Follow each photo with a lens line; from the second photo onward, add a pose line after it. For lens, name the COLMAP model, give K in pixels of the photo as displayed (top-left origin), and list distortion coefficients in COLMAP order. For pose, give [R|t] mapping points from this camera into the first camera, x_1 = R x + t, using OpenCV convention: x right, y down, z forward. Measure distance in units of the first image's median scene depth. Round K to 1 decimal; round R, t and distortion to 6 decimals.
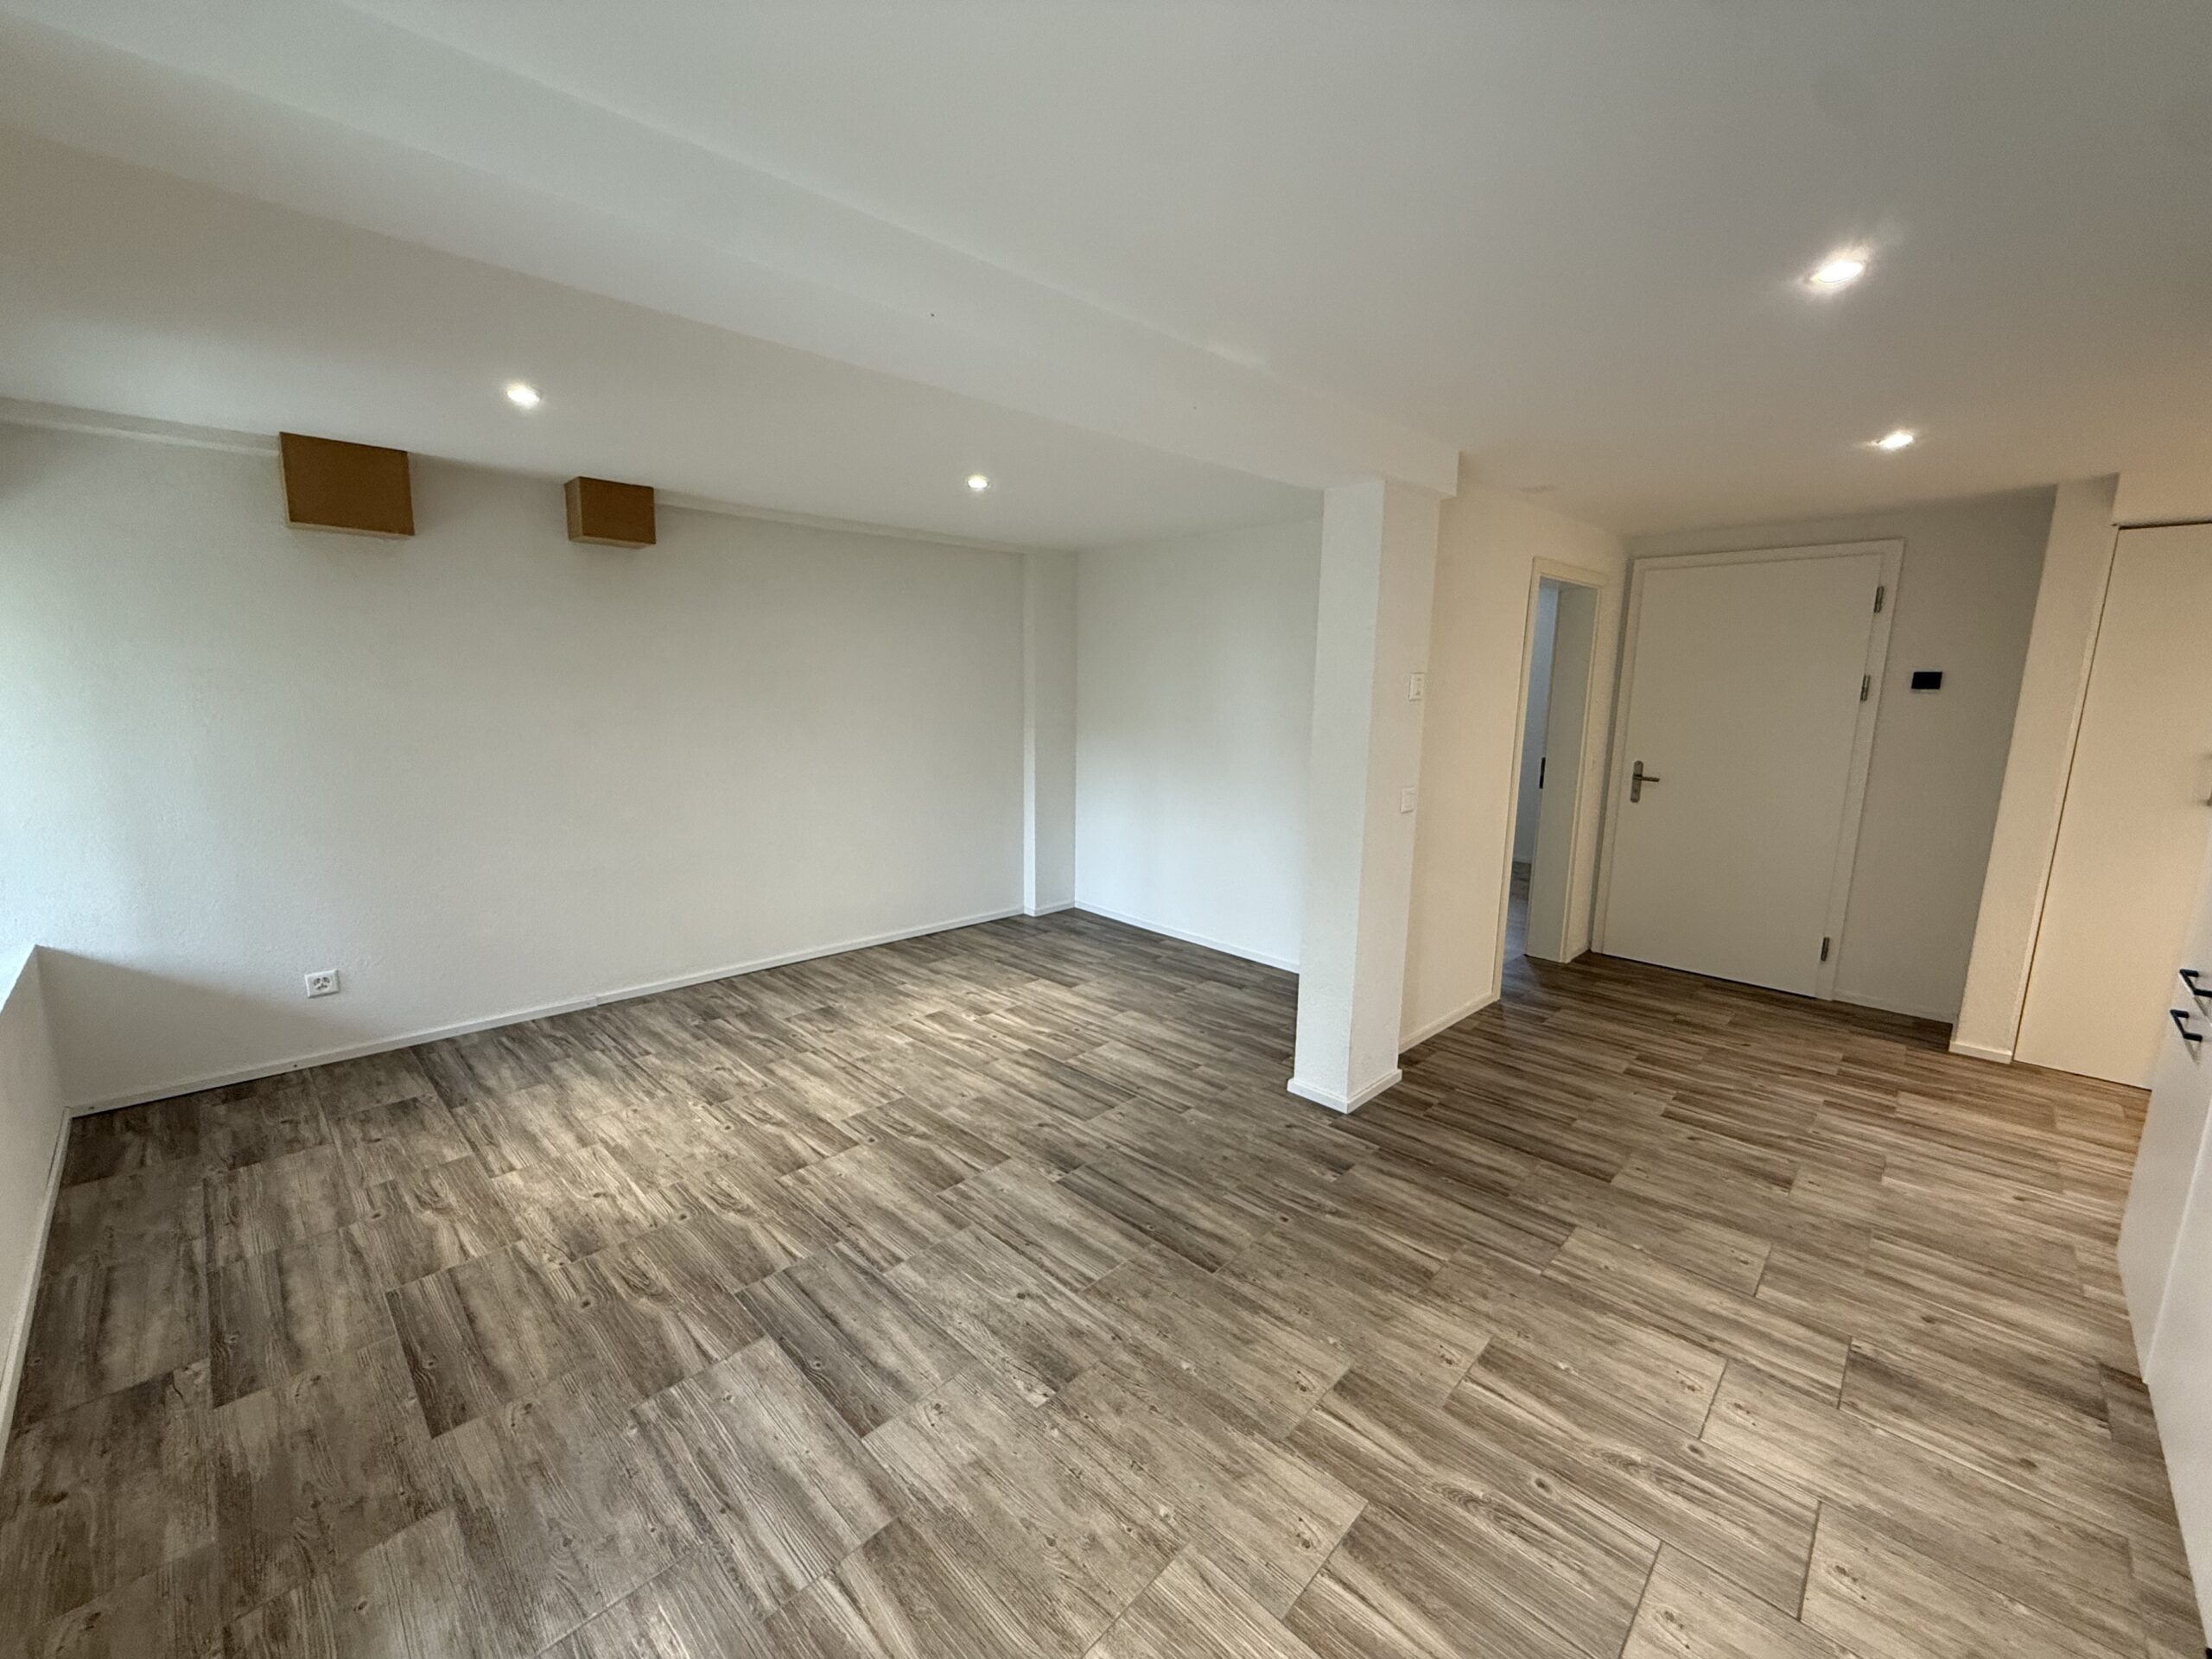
lens RADIAL K [[882.7, 0, 1096.9], [0, 882.7, 830.0], [0, 0, 1]] dist [-0.002163, 0.001267]
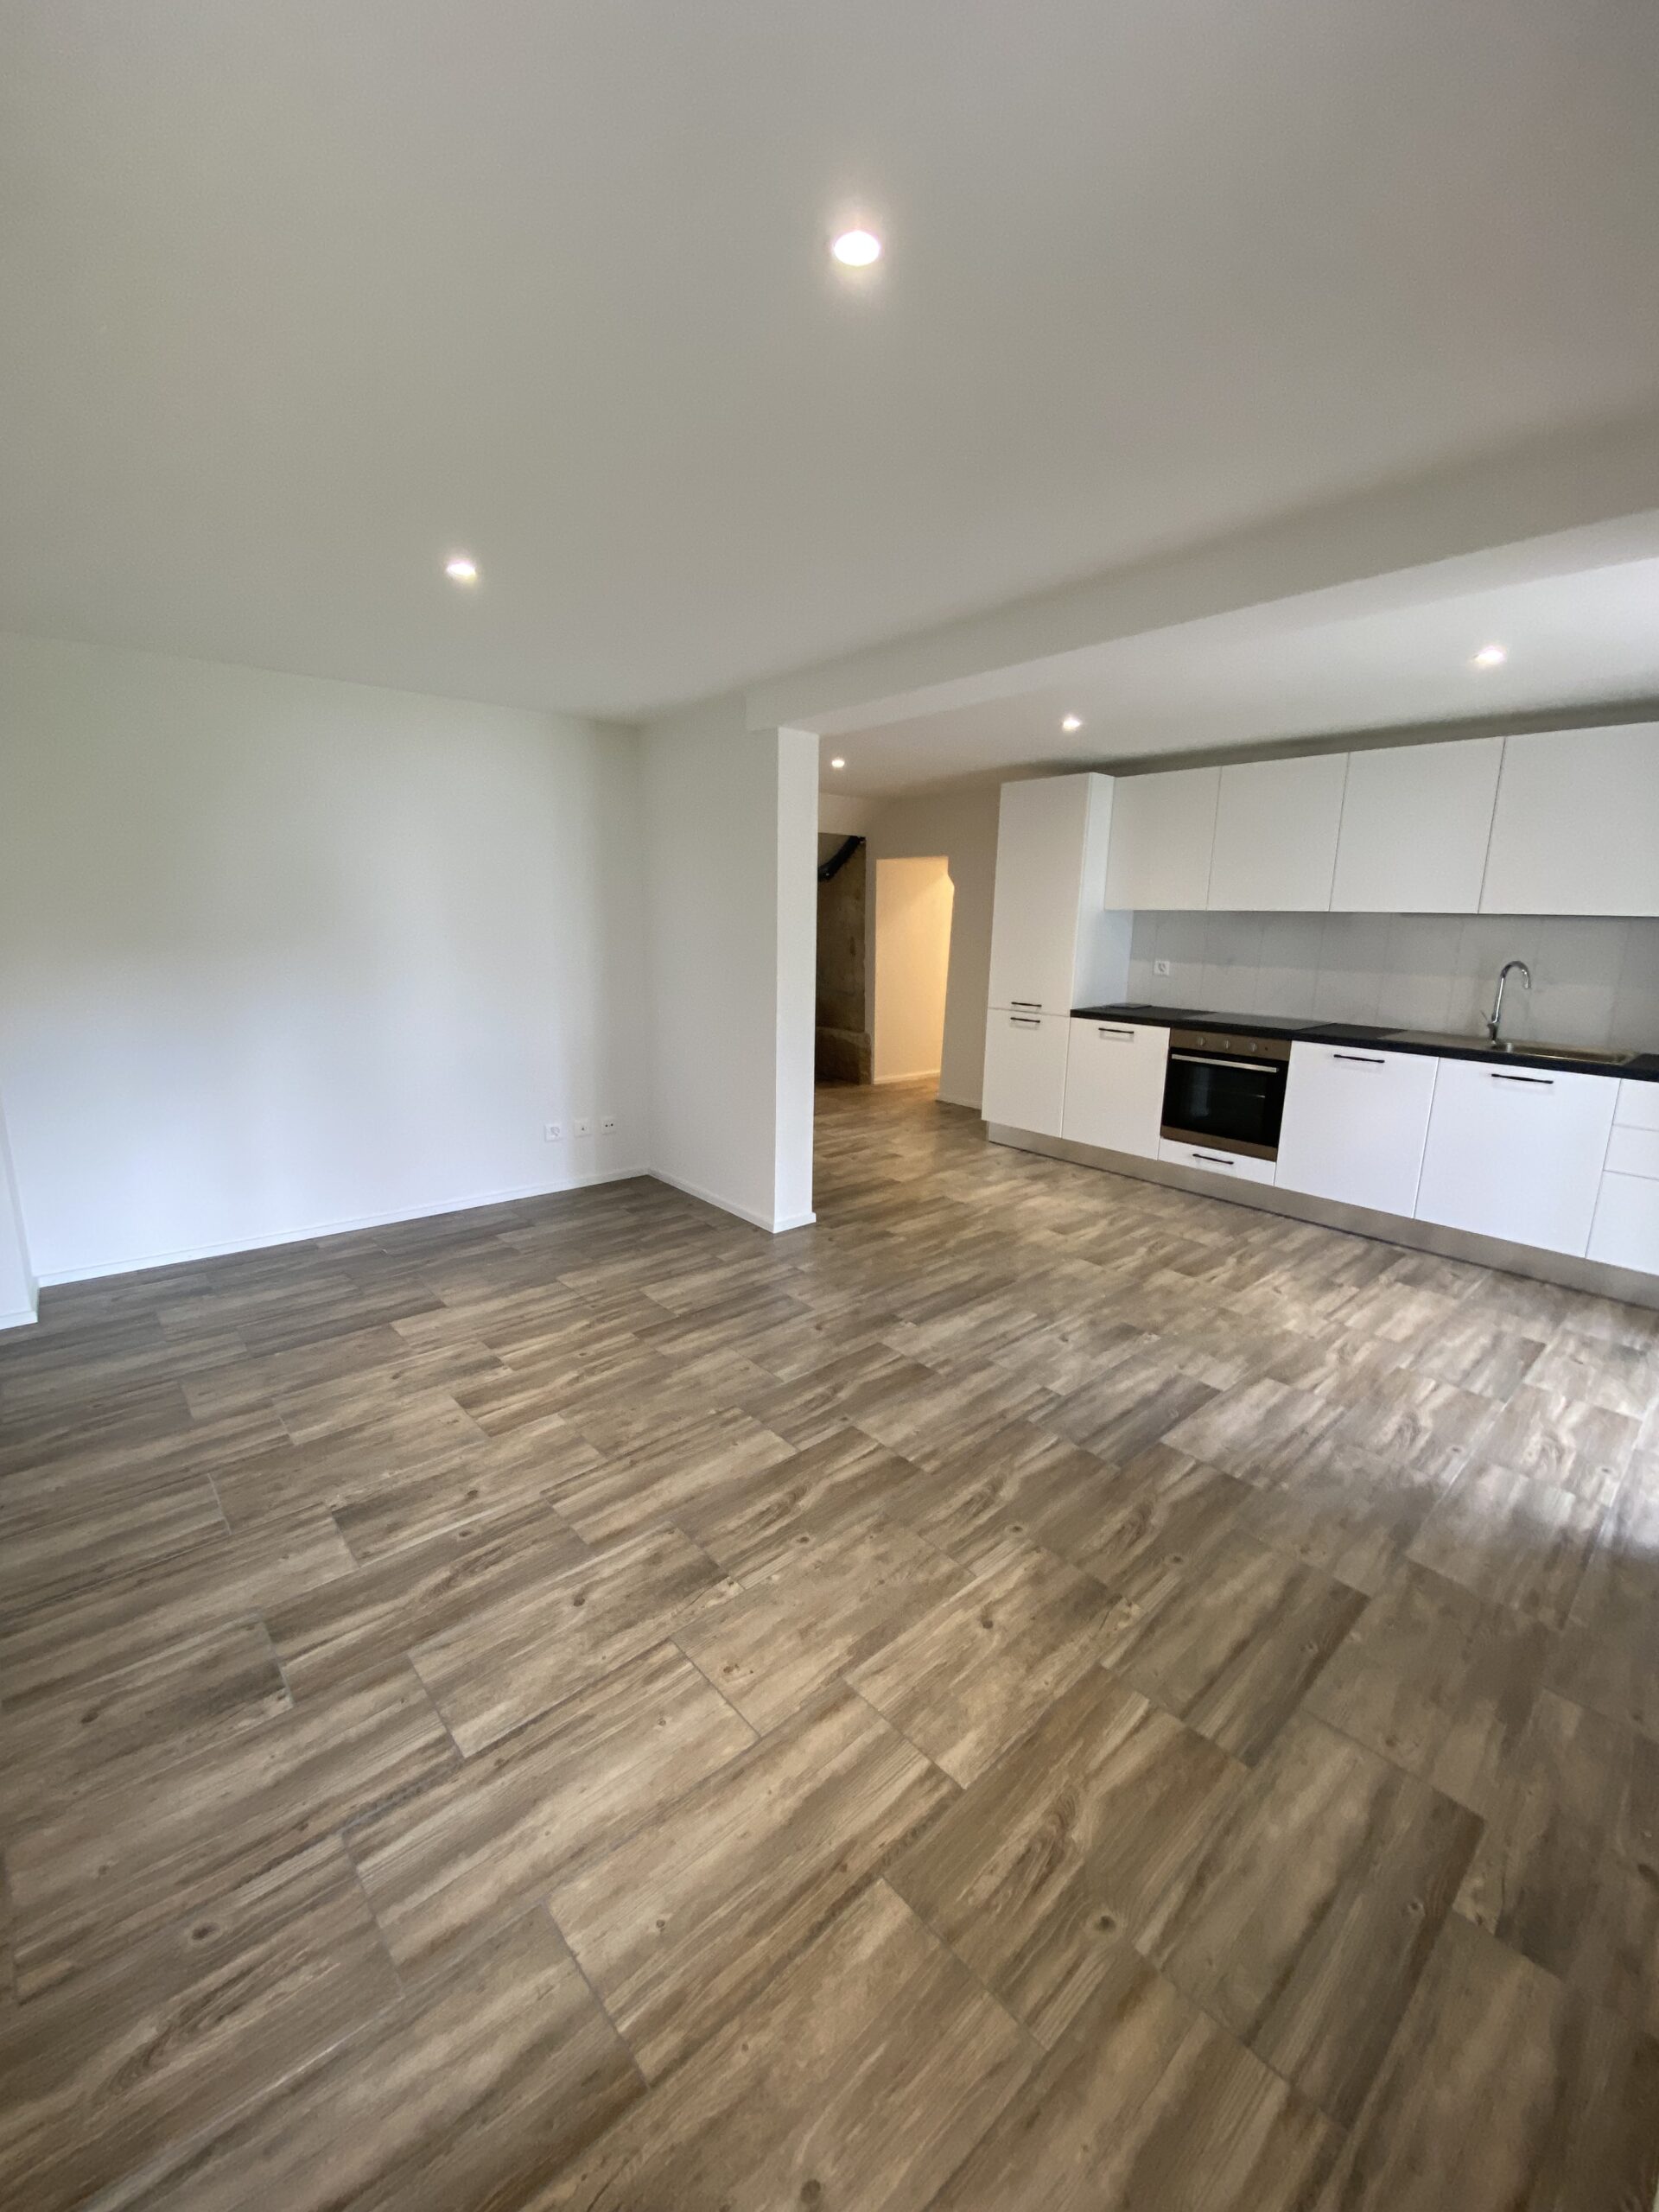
lens RADIAL K [[895.0, 0, 823.3], [0, 895.0, 1100.9], [0, 0, 1]] dist [0.011456, -0.016424]
pose [[0.064240, -0.218905, 0.973629, -1.233154], [0.152630, 0.966321, 0.207191, -0.163044], [-0.986193, 0.135295, 0.095488, 1.050659]]
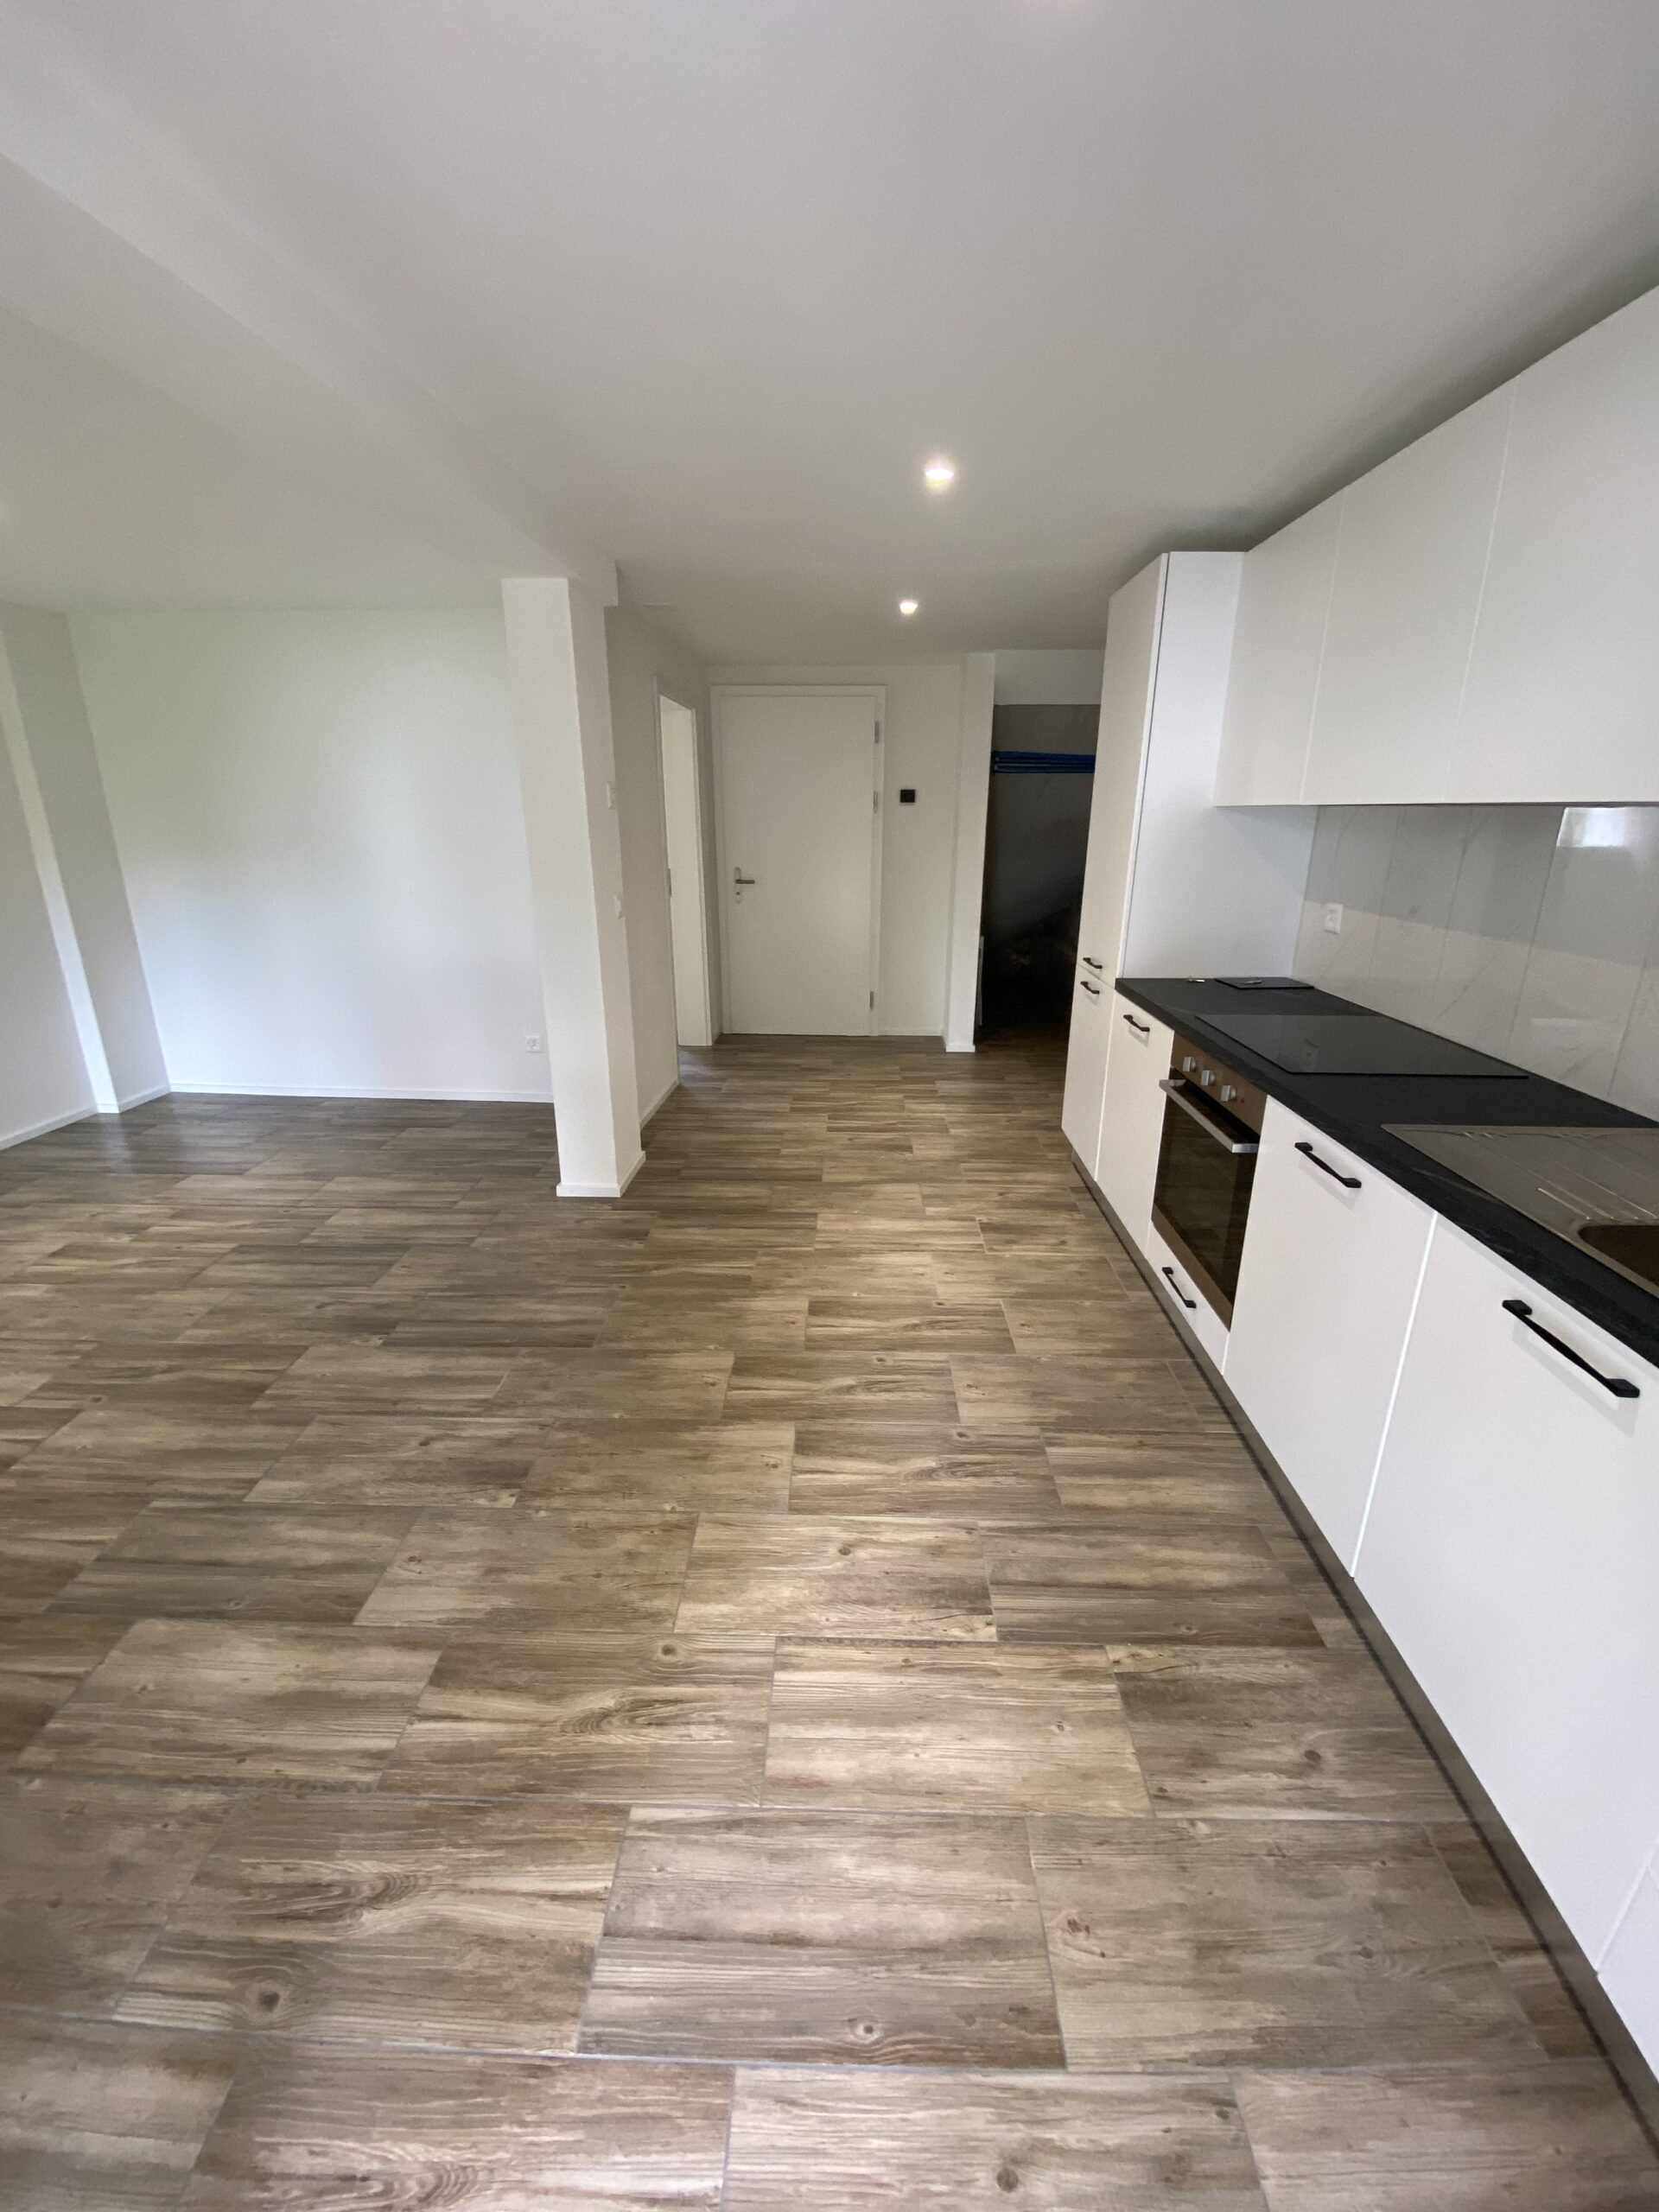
lens RADIAL K [[895.0, 0, 834.9], [0, 895.0, 1100.6], [0, 0, 1]] dist [0.011456, -0.016424]
pose [[0.727979, -0.218522, 0.649842, -0.278026], [0.119401, 0.973769, 0.193692, 0.024351], [-0.675122, -0.063412, 0.734975, 0.000924]]
